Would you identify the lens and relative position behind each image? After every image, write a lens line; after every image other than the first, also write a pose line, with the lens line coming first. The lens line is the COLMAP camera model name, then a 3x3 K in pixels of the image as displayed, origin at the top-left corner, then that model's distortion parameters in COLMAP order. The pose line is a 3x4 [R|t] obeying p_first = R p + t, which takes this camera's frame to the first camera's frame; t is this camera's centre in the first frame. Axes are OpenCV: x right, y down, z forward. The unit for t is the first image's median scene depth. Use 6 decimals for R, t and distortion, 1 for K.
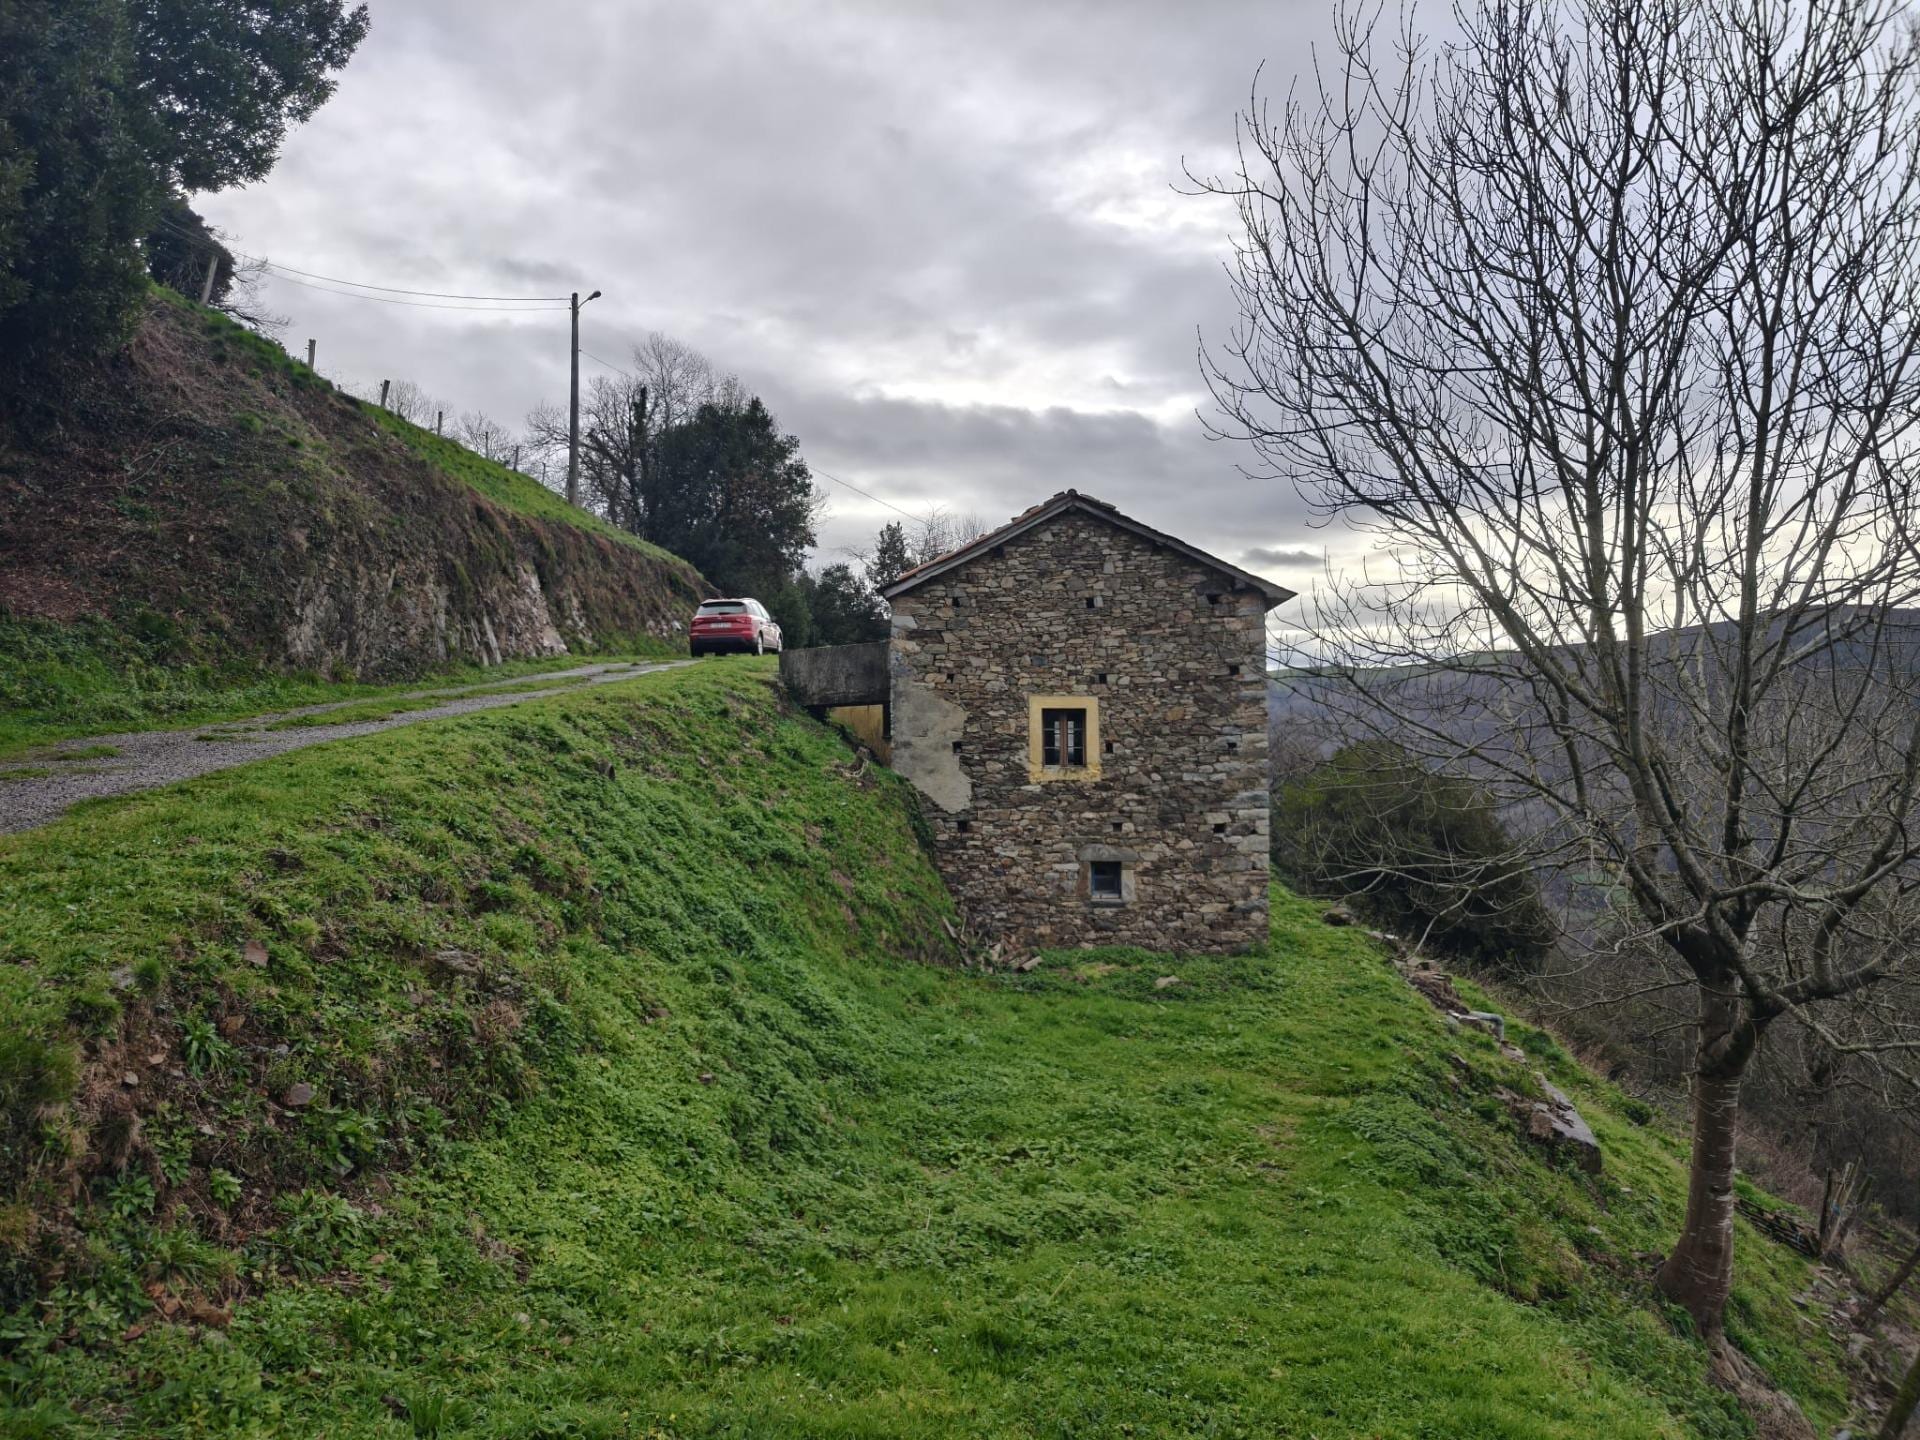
lens RADIAL K [[1189.3, 0, 960.0], [0, 1189.3, 720.0], [0, 0, 1]] dist [0.053742, -0.001322]
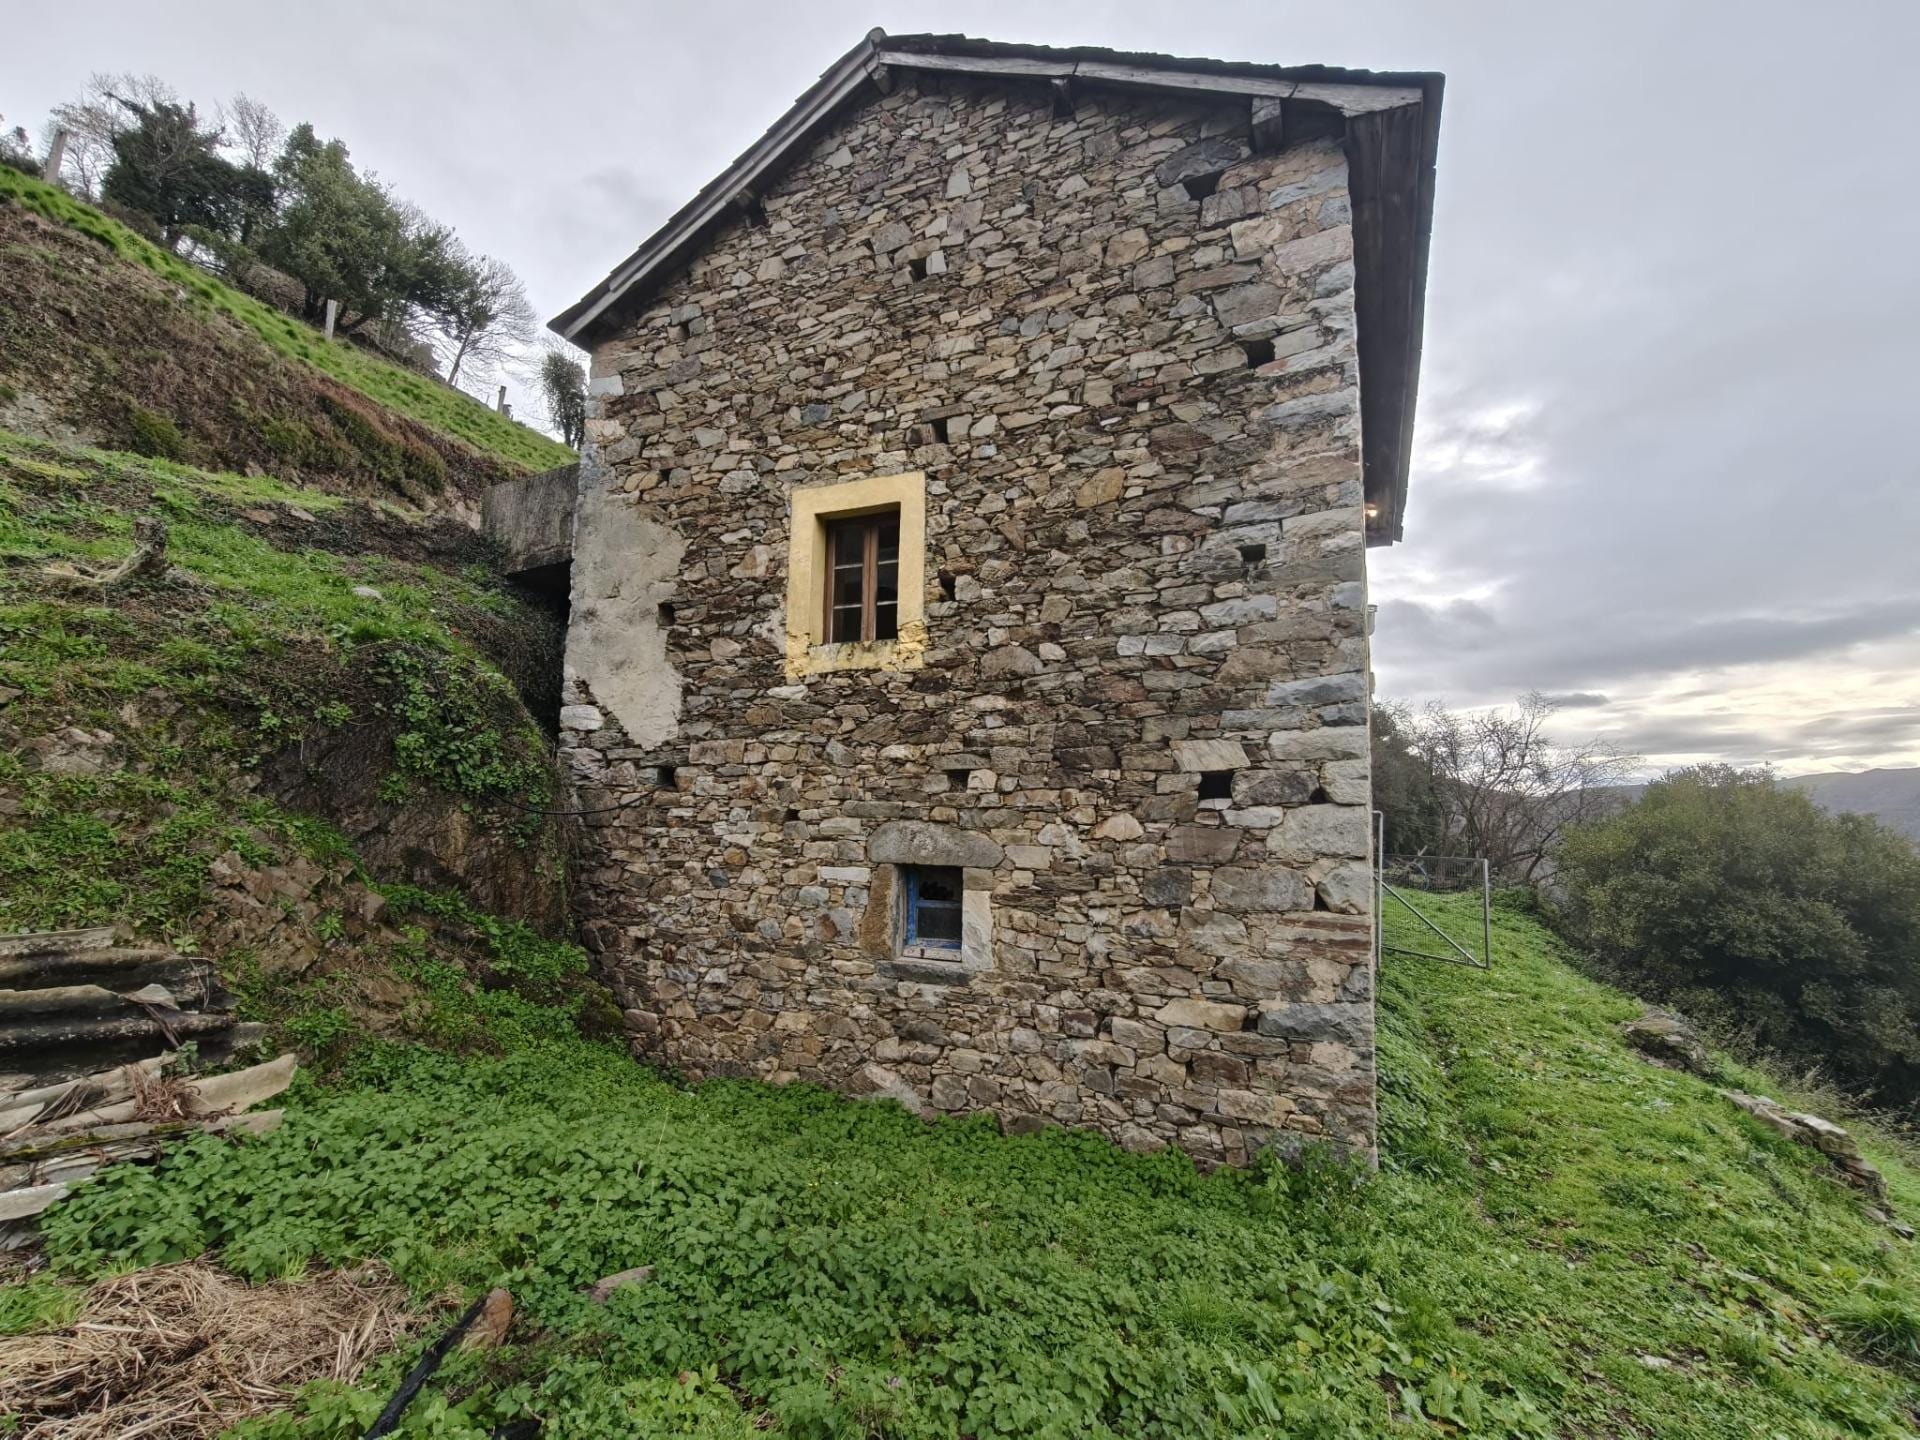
lens RADIAL K [[861.5, 0, 961.5], [0, 861.5, 722.3], [0, 0, 1]] dist [0.002585, -0.001282]
pose [[0.929102, -0.012138, -0.369624, 0.240150], [-0.022415, 0.995776, -0.089042, 0.096143], [0.369143, 0.091014, 0.924905, 0.729006]]
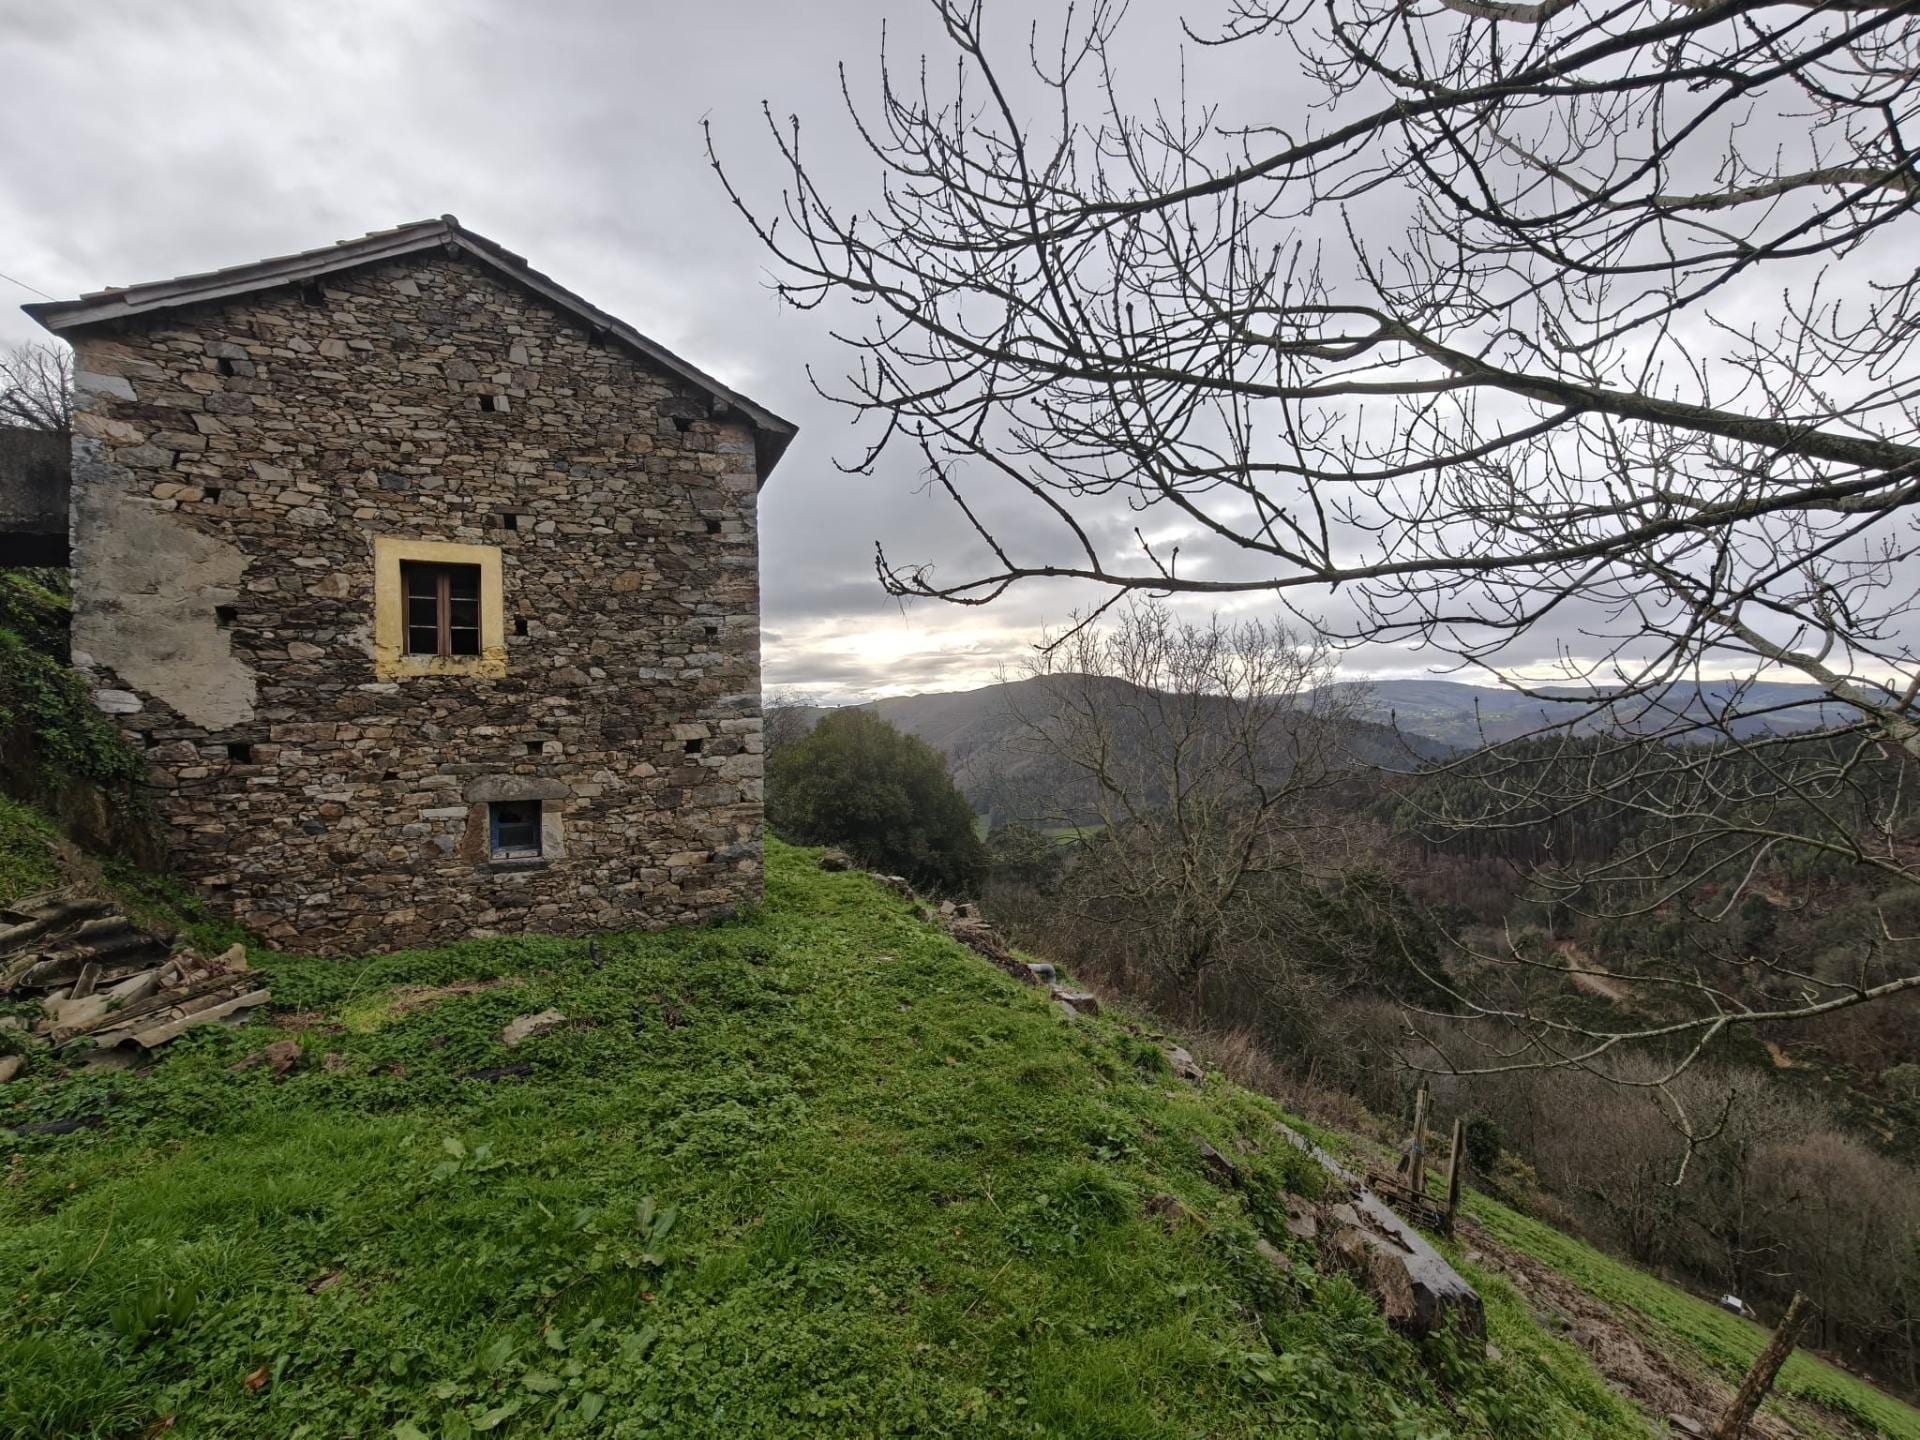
lens RADIAL K [[861.5, 0, 961.5], [0, 861.5, 722.3], [0, 0, 1]] dist [0.002585, -0.001282]
pose [[0.885951, -0.003897, 0.463763, 0.120093], [0.008174, 0.999941, -0.007214, 0.081039], [-0.463707, 0.010182, 0.885930, 0.467925]]
